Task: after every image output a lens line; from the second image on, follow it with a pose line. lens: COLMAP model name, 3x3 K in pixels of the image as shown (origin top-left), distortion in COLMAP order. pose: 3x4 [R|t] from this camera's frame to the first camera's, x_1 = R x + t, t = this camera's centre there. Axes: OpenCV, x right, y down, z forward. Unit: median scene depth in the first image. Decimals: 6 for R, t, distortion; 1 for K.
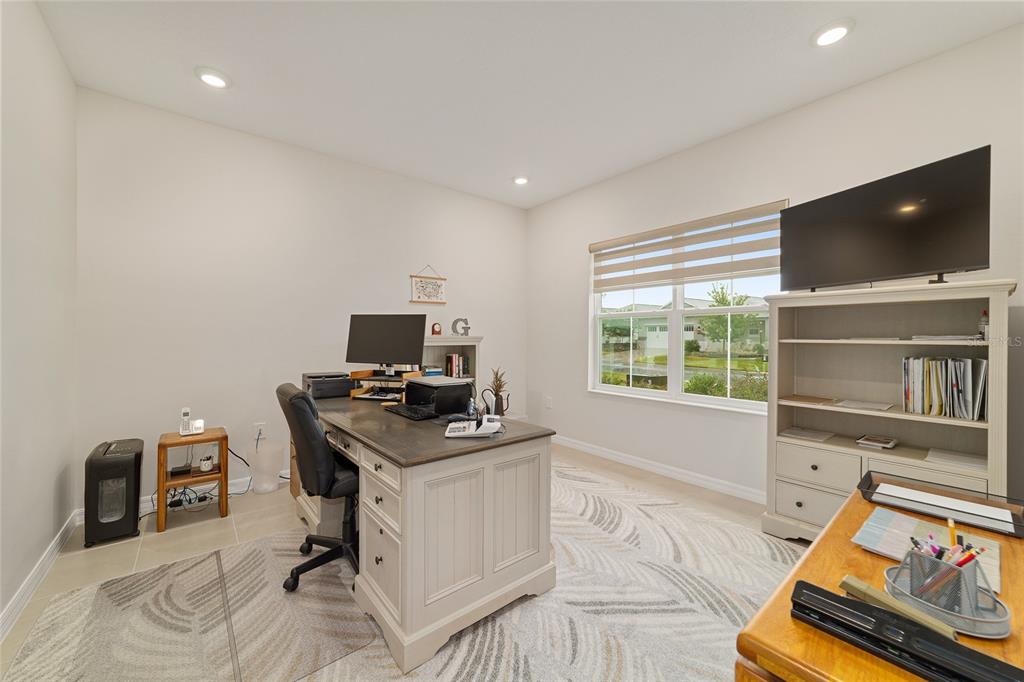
lens RADIAL K [[393.2, 0, 512.0], [0, 393.2, 341.0], [0, 0, 1]] dist [0.025048, 0.000260]
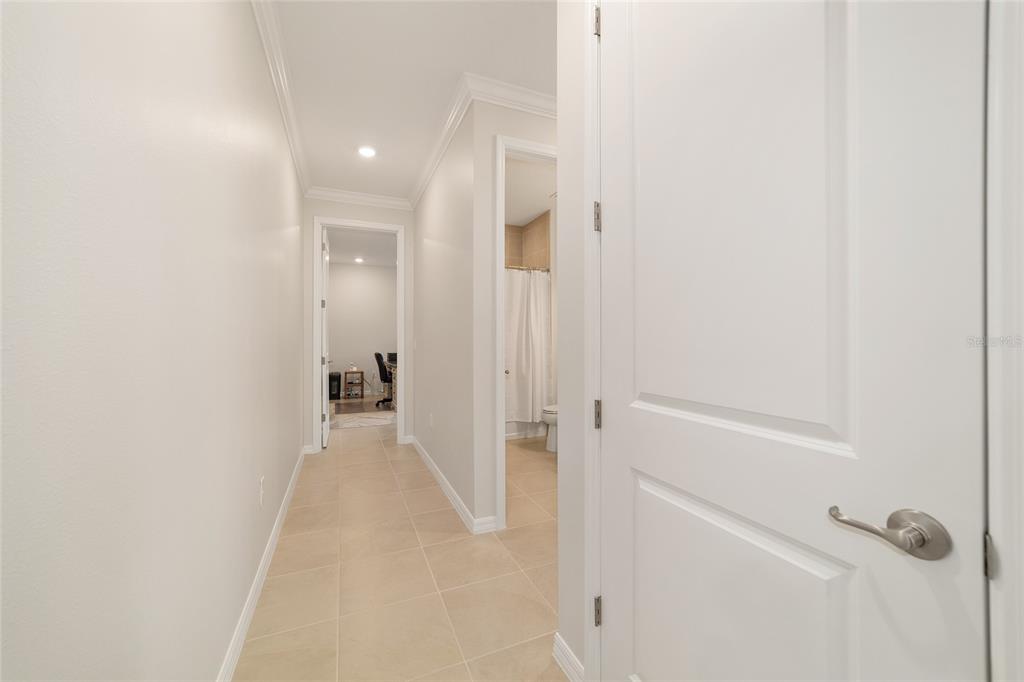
lens RADIAL K [[389.4, 0, 512.0], [0, 389.4, 341.0], [0, 0, 1]] dist [0.001128, 0.000127]
pose [[0.962431, -0.017353, -0.270970, 1.241349], [0.013285, 0.999770, -0.016837, 0.076893], [0.271200, 0.012604, 0.962441, -1.621690]]
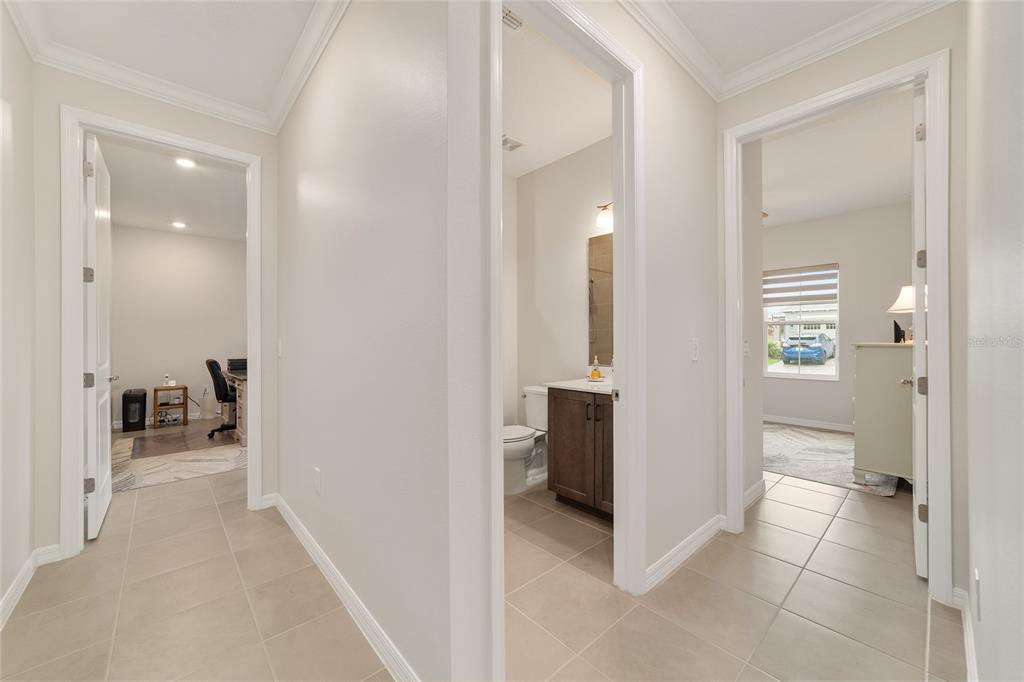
lens RADIAL K [[389.4, 0, 512.0], [0, 389.4, 341.0], [0, 0, 1]] dist [0.001128, 0.000127]
pose [[0.998680, -0.019966, 0.047326, 0.952414], [0.020603, 0.999703, -0.013011, 0.064365], [-0.047052, 0.013969, 0.998795, -1.192210]]
